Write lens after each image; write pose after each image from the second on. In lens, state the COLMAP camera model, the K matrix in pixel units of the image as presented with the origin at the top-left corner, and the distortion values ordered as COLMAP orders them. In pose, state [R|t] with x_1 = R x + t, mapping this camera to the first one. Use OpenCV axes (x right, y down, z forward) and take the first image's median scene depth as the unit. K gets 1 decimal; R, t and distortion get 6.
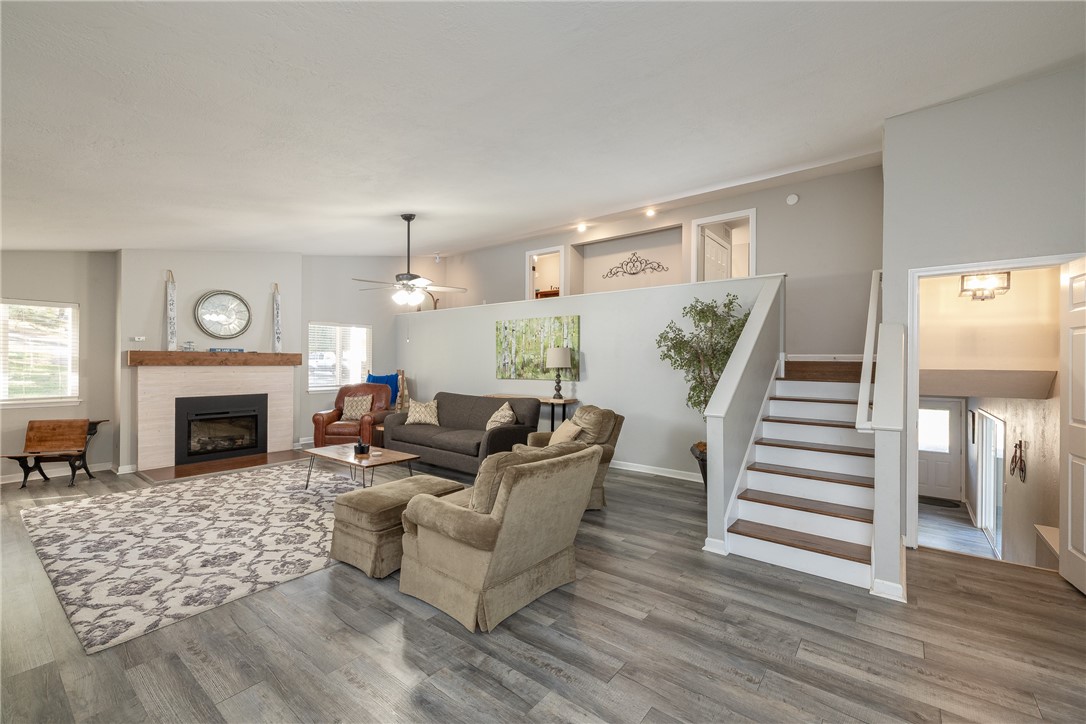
lens RADIAL K [[461.9, 0, 542.3], [0, 461.9, 364.6], [0, 0, 1]] dist [-0.000676, -0.000077]
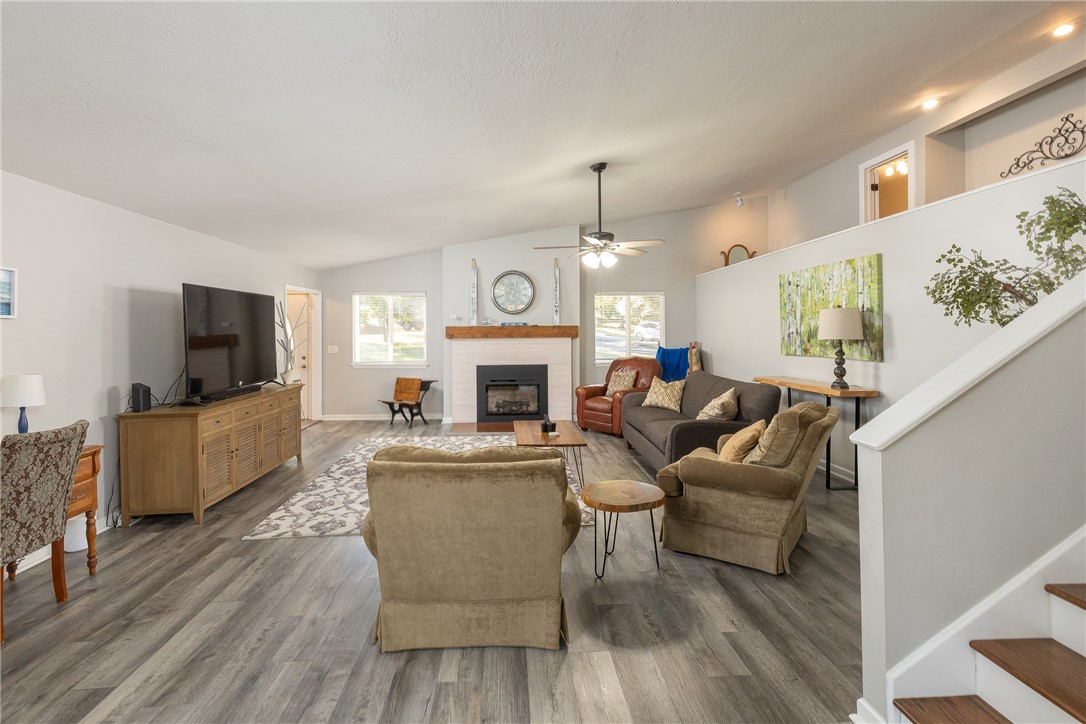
lens RADIAL K [[520.9, 0, 536.4], [0, 520.9, 327.8], [0, 0, 1]] dist [0.001707, 0.000090]
pose [[0.657066, -0.017477, -0.753630, 0.302217], [0.007109, 0.999830, -0.016988, -0.000478], [0.753800, 0.005805, 0.657079, 0.216134]]
